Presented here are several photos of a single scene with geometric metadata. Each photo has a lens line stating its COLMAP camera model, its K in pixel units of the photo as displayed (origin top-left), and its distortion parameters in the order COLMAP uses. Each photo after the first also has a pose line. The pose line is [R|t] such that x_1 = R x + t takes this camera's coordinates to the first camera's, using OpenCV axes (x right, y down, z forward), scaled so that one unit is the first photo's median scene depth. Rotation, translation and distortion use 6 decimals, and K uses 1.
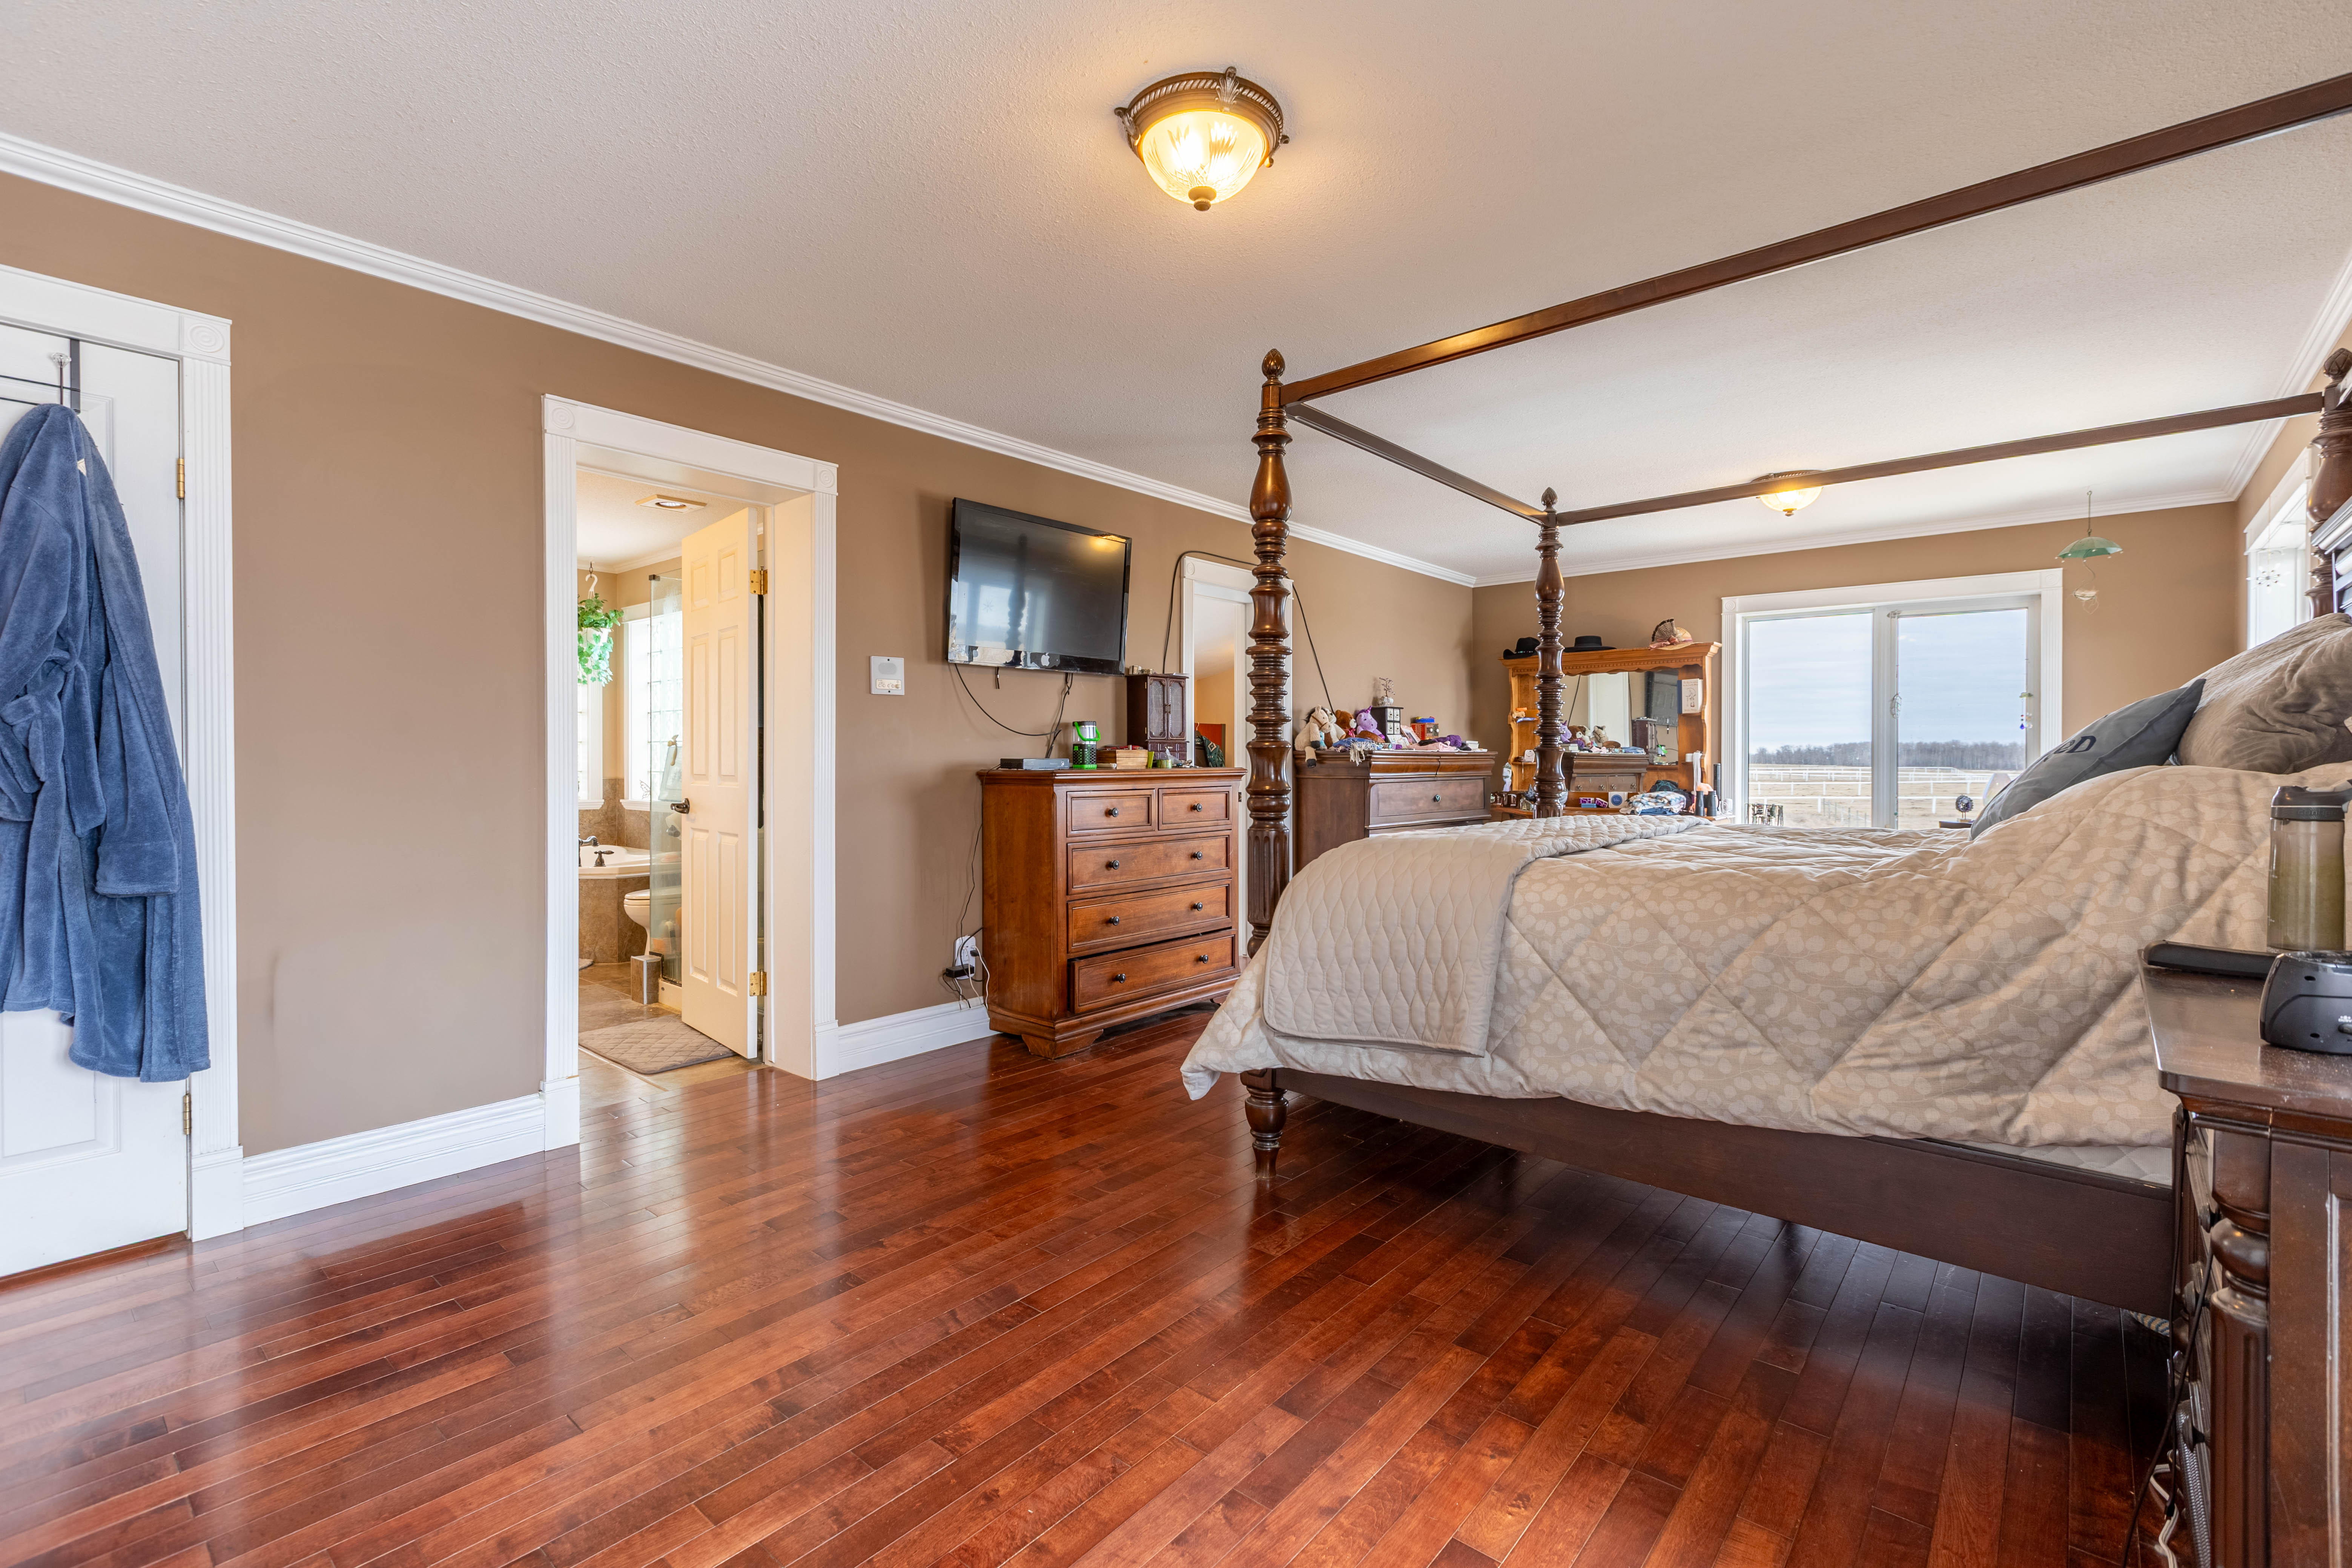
lens RADIAL K [[1064.2, 0, 1172.8], [0, 1064.2, 773.0], [0, 0, 1]] dist [0.001158, 0.000266]
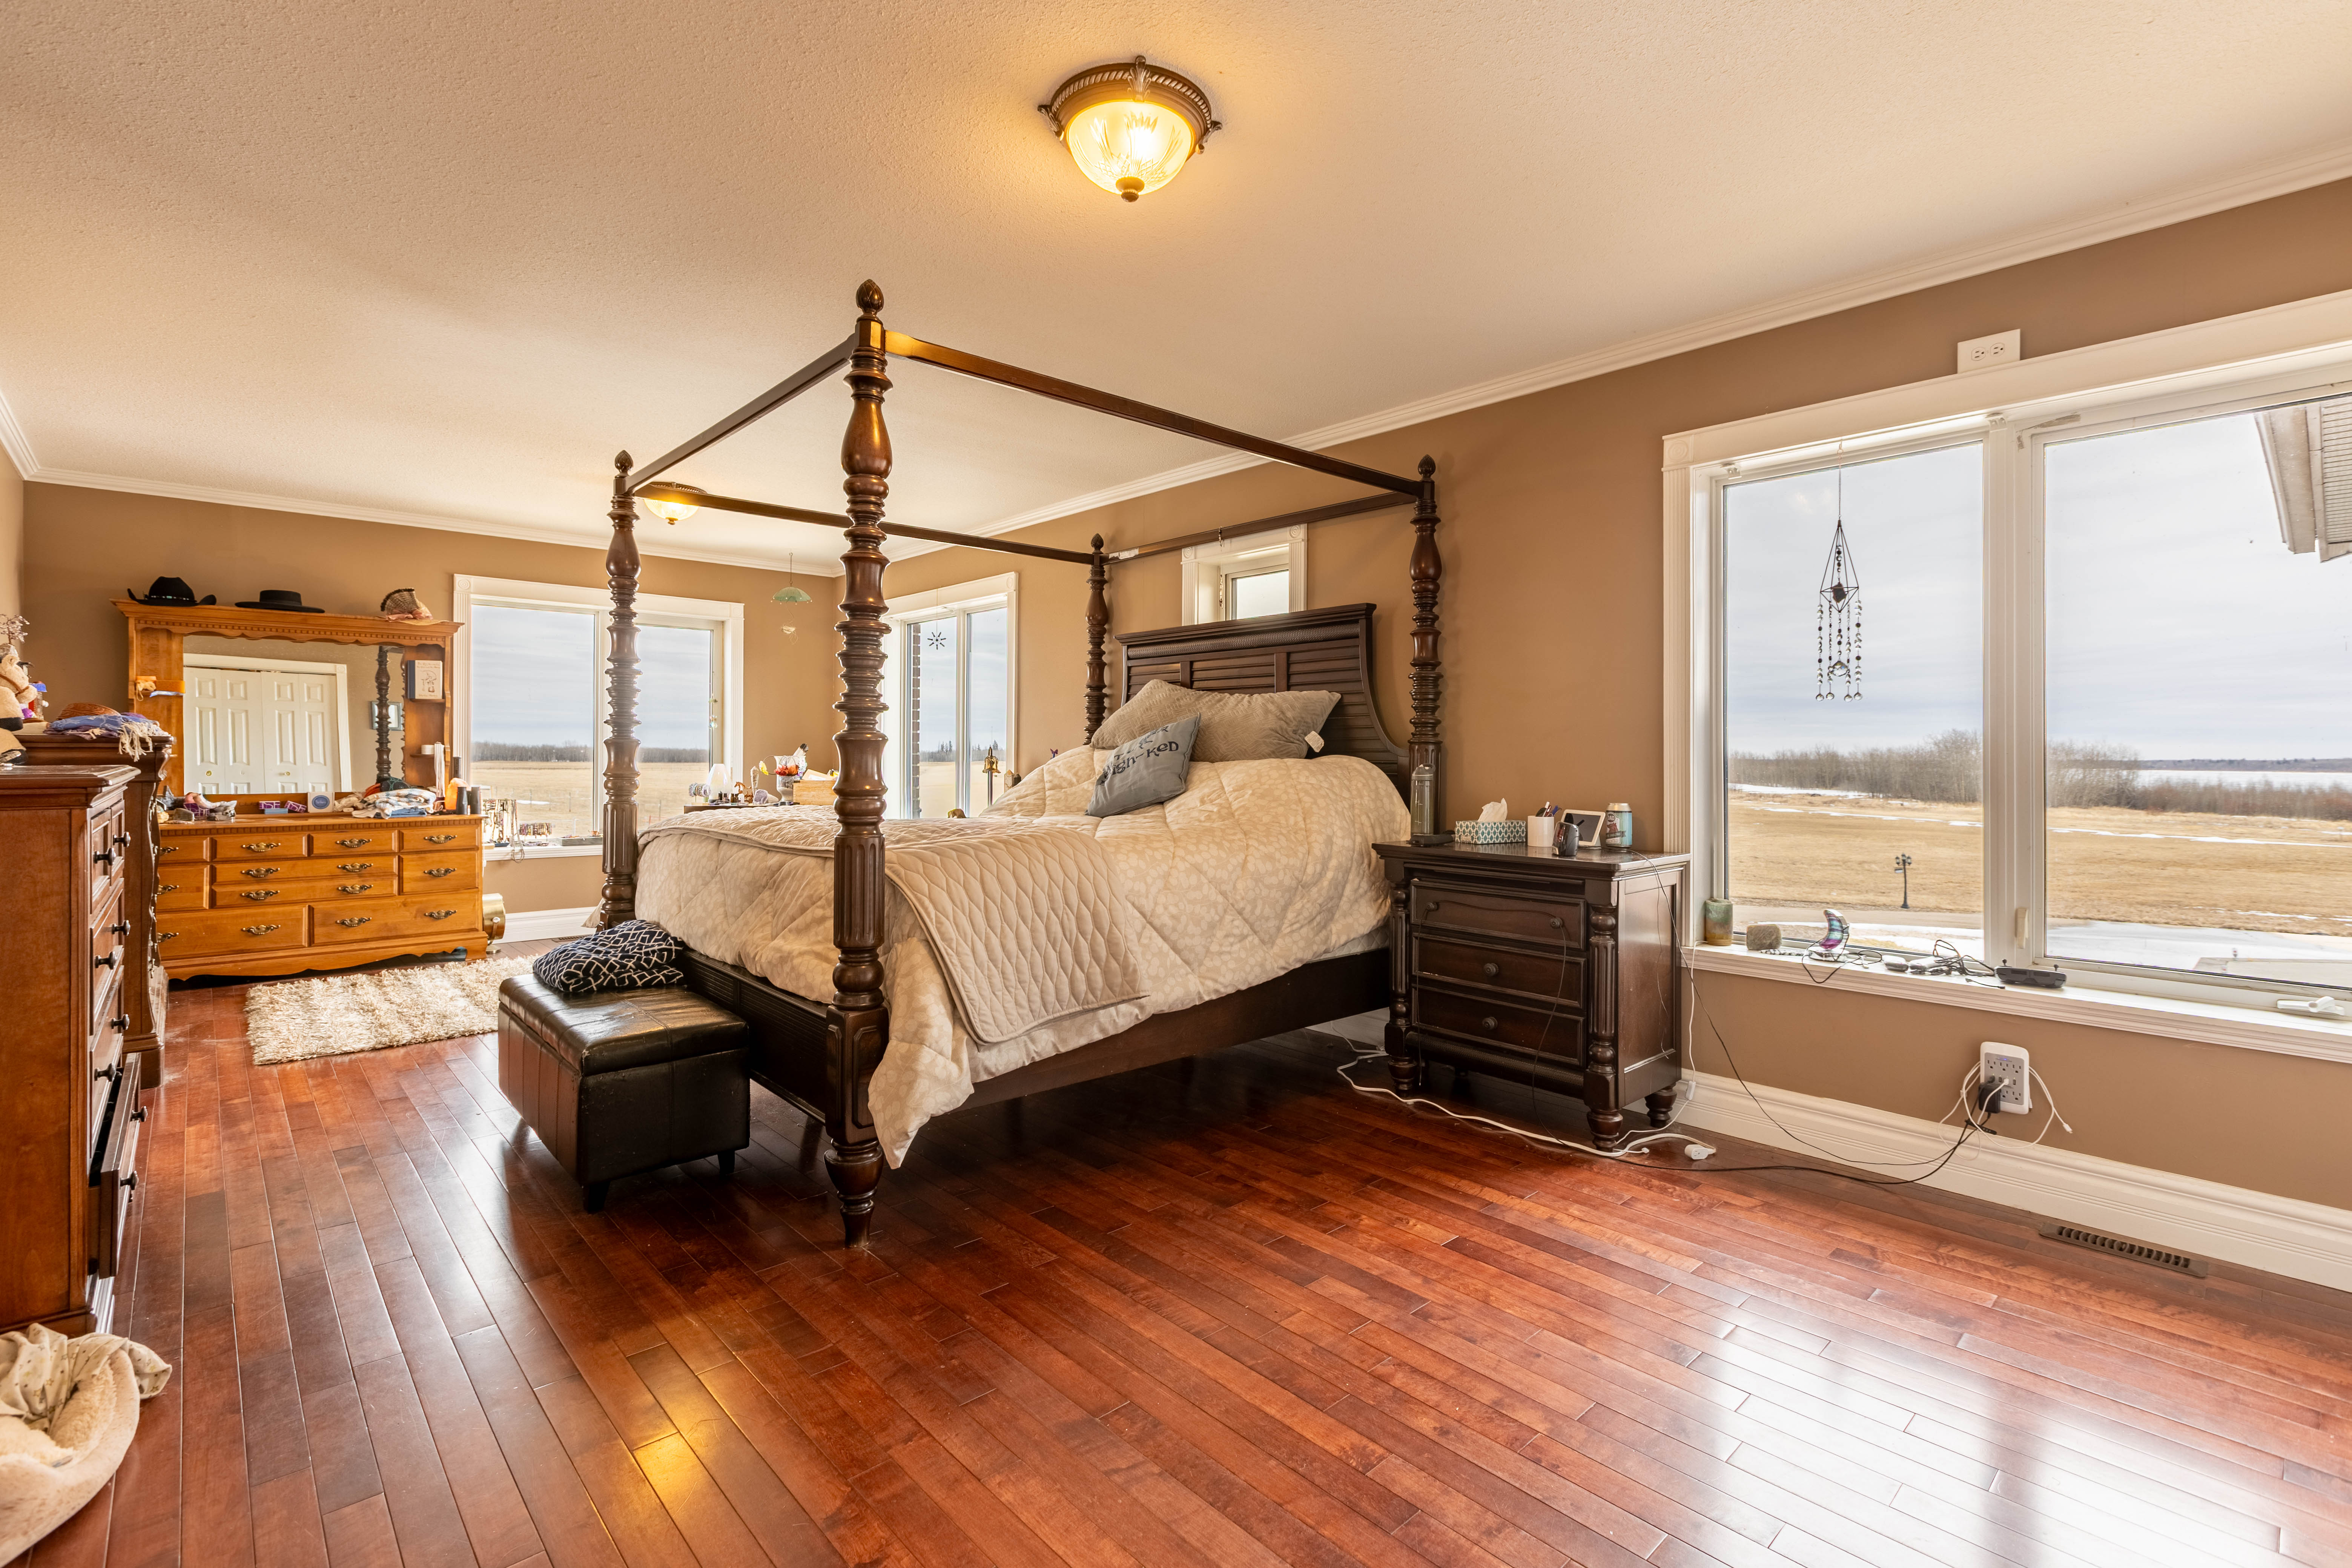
lens RADIAL K [[1064.2, 0, 1172.8], [0, 1064.2, 773.0], [0, 0, 1]] dist [0.001158, 0.000266]
pose [[0.109629, -0.016642, 0.993833, -0.969823], [0.008339, 0.999840, 0.015823, -0.012100], [-0.993938, 0.006553, 0.109750, 0.875480]]
